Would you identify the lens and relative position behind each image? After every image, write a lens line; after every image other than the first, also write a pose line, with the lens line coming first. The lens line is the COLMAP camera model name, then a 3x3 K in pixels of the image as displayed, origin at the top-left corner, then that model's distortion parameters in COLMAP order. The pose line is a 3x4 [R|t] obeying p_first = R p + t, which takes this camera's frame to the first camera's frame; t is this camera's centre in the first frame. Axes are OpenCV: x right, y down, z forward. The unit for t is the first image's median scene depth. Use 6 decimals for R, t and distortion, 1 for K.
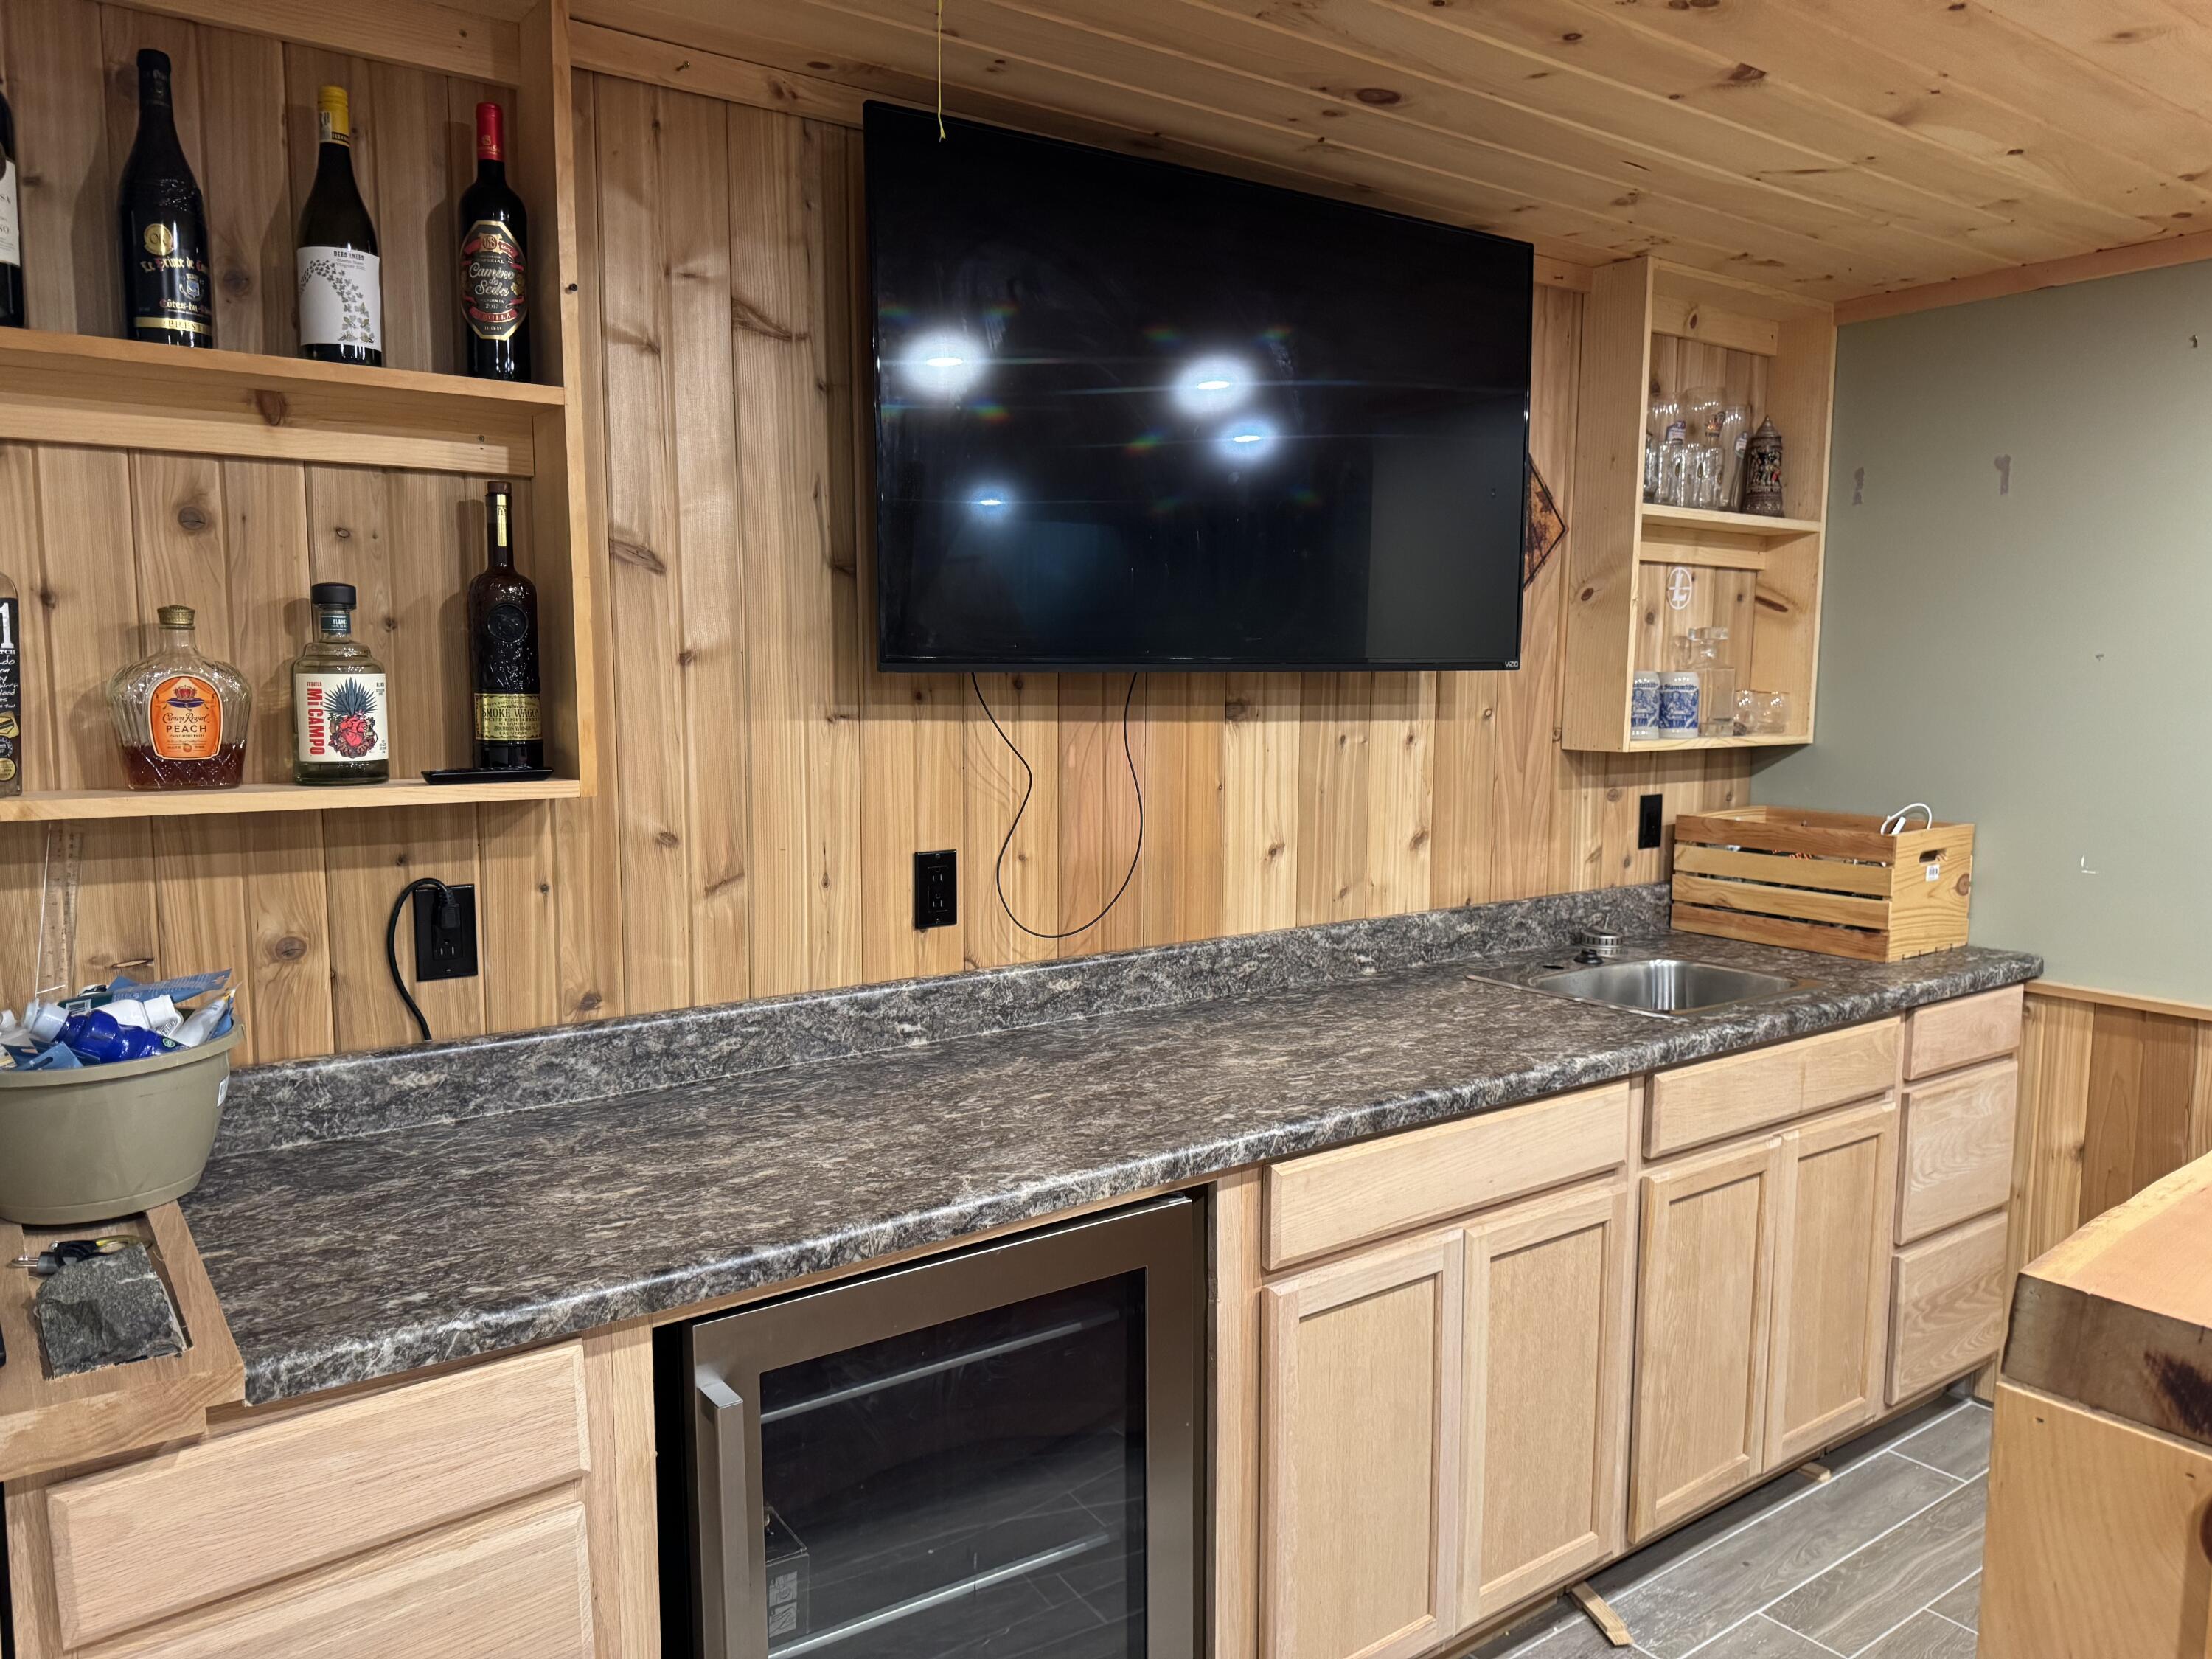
lens RADIAL K [[1566.5, 0, 1115.6], [0, 1566.5, 831.6], [0, 0, 1]] dist [0.105032, -0.129393]
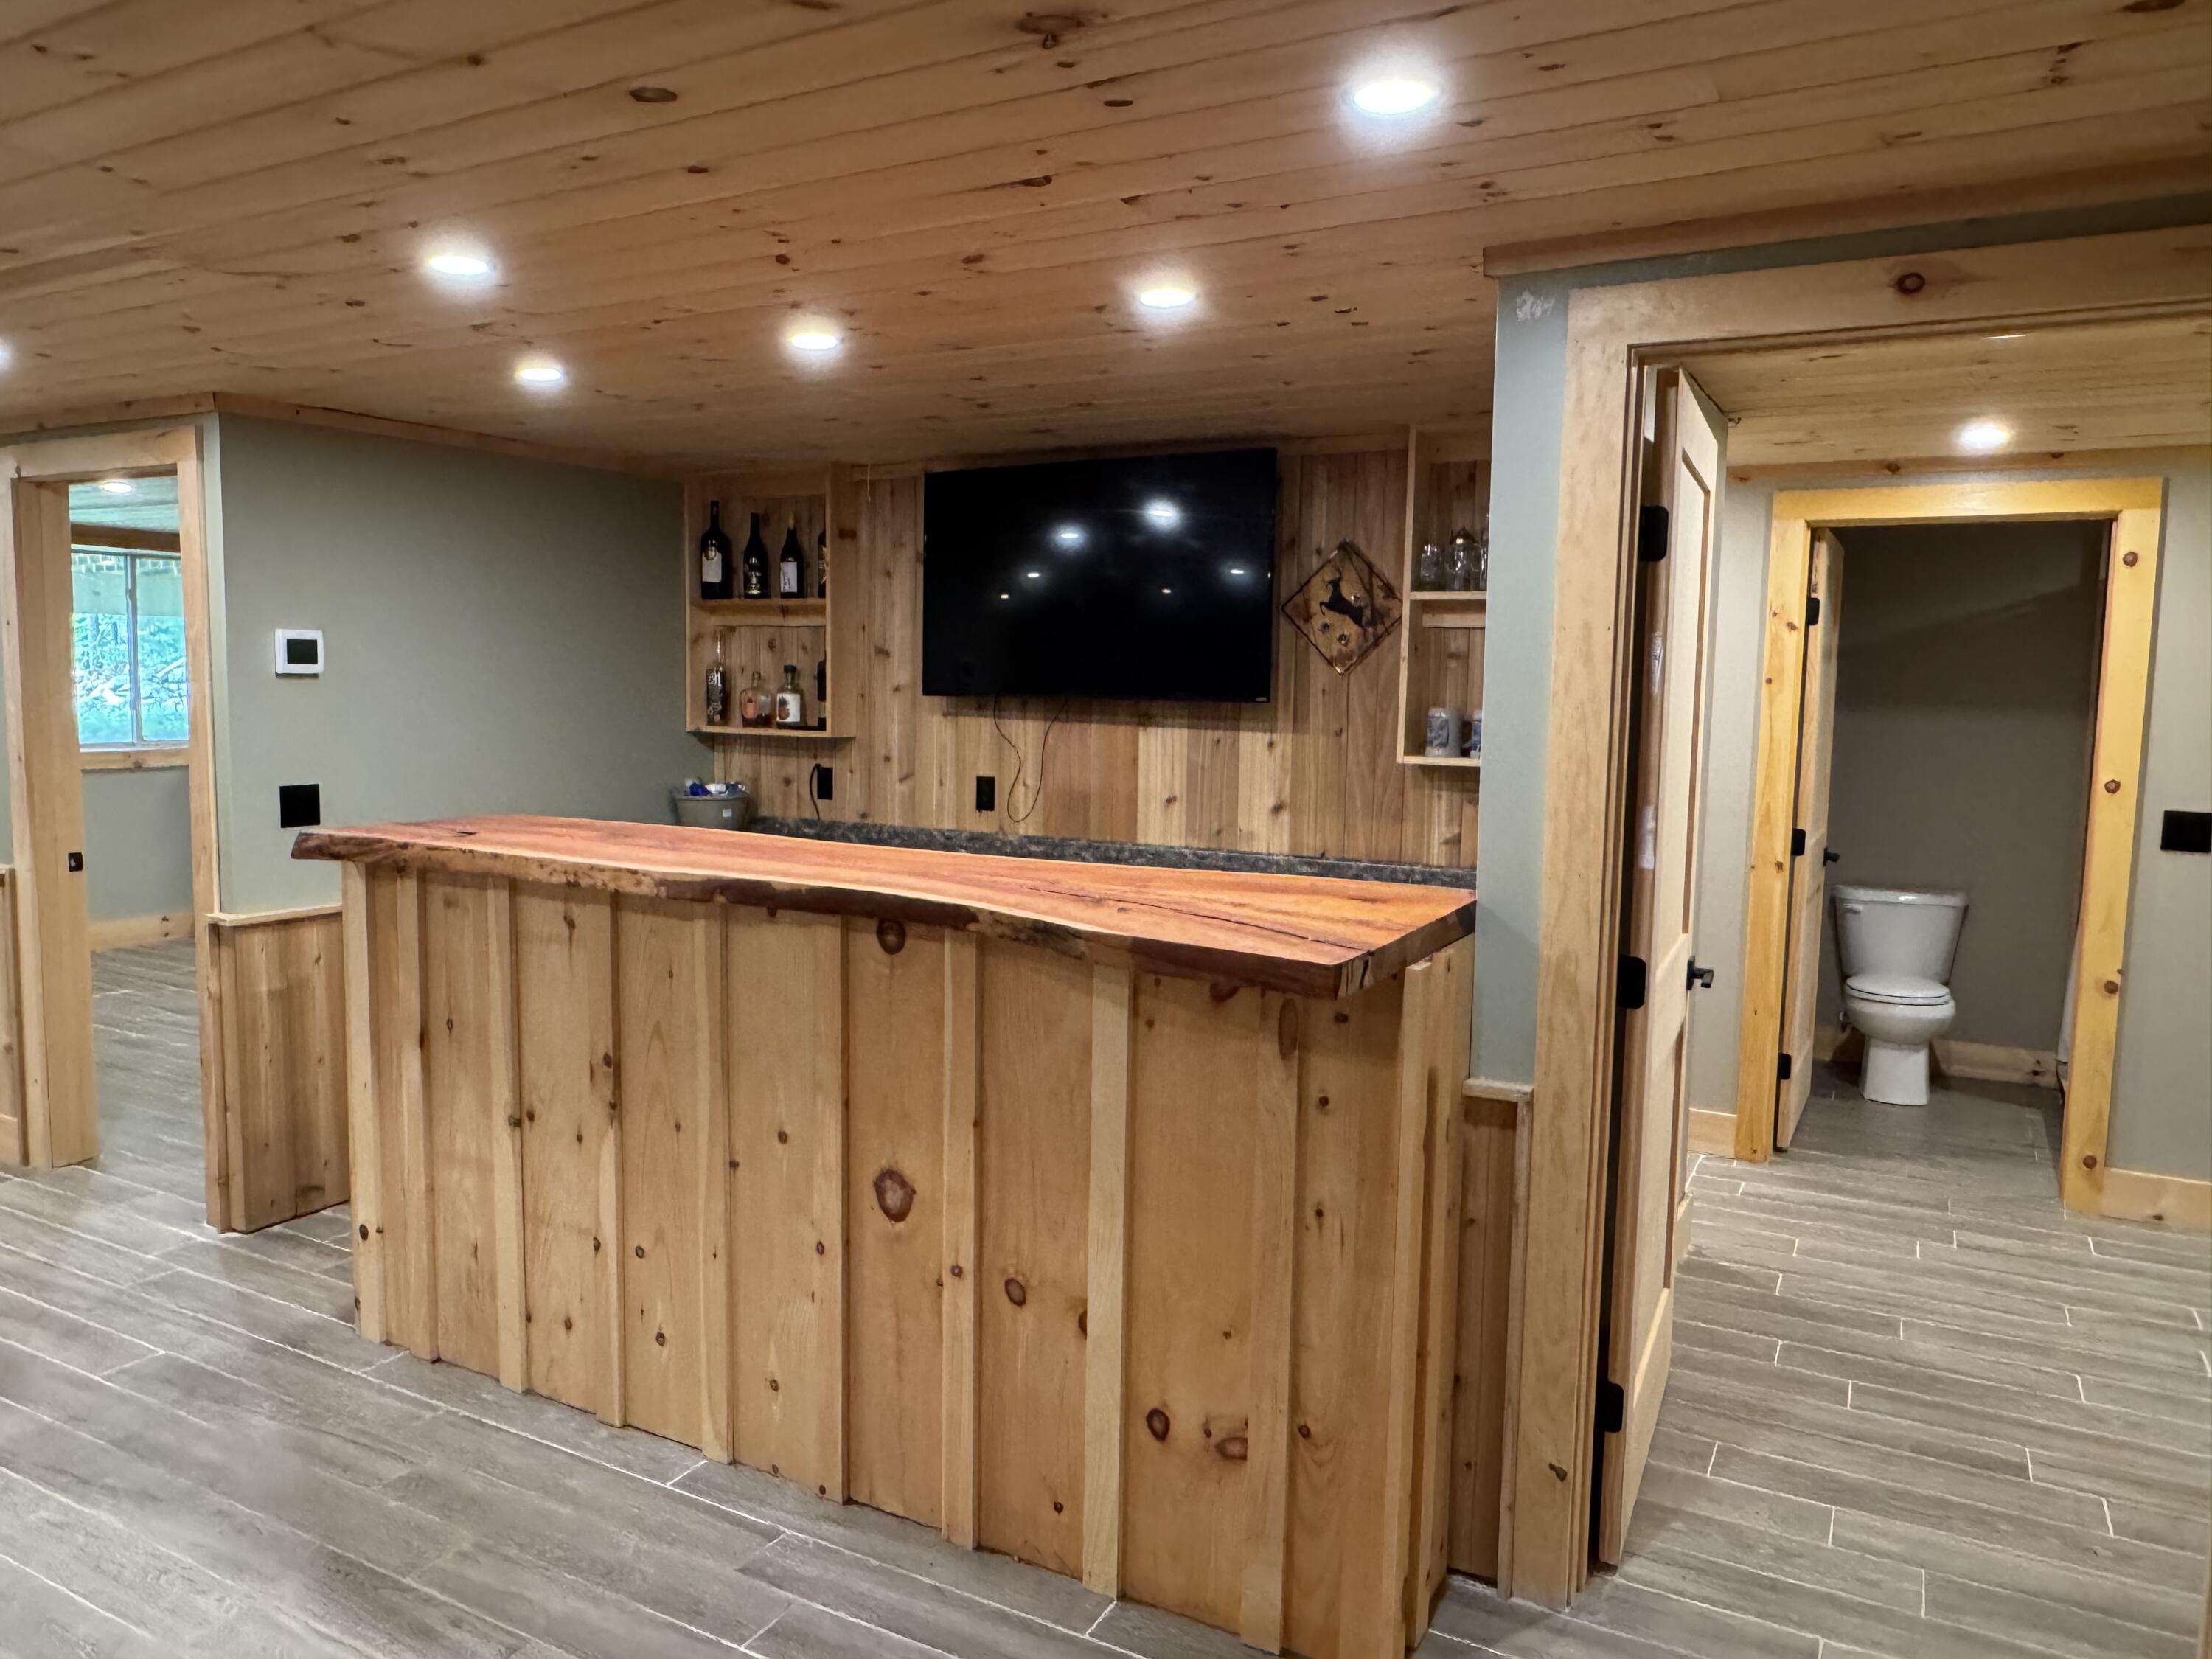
lens RADIAL K [[1518.4, 0, 1078.2], [0, 1518.4, 826.5], [0, 0, 1]] dist [-0.004003, -0.001428]
pose [[0.418105, 0.093661, -0.903557, 2.182425], [-0.107888, 0.992750, 0.052984, -0.052603], [0.901969, 0.075330, 0.425179, 0.230539]]
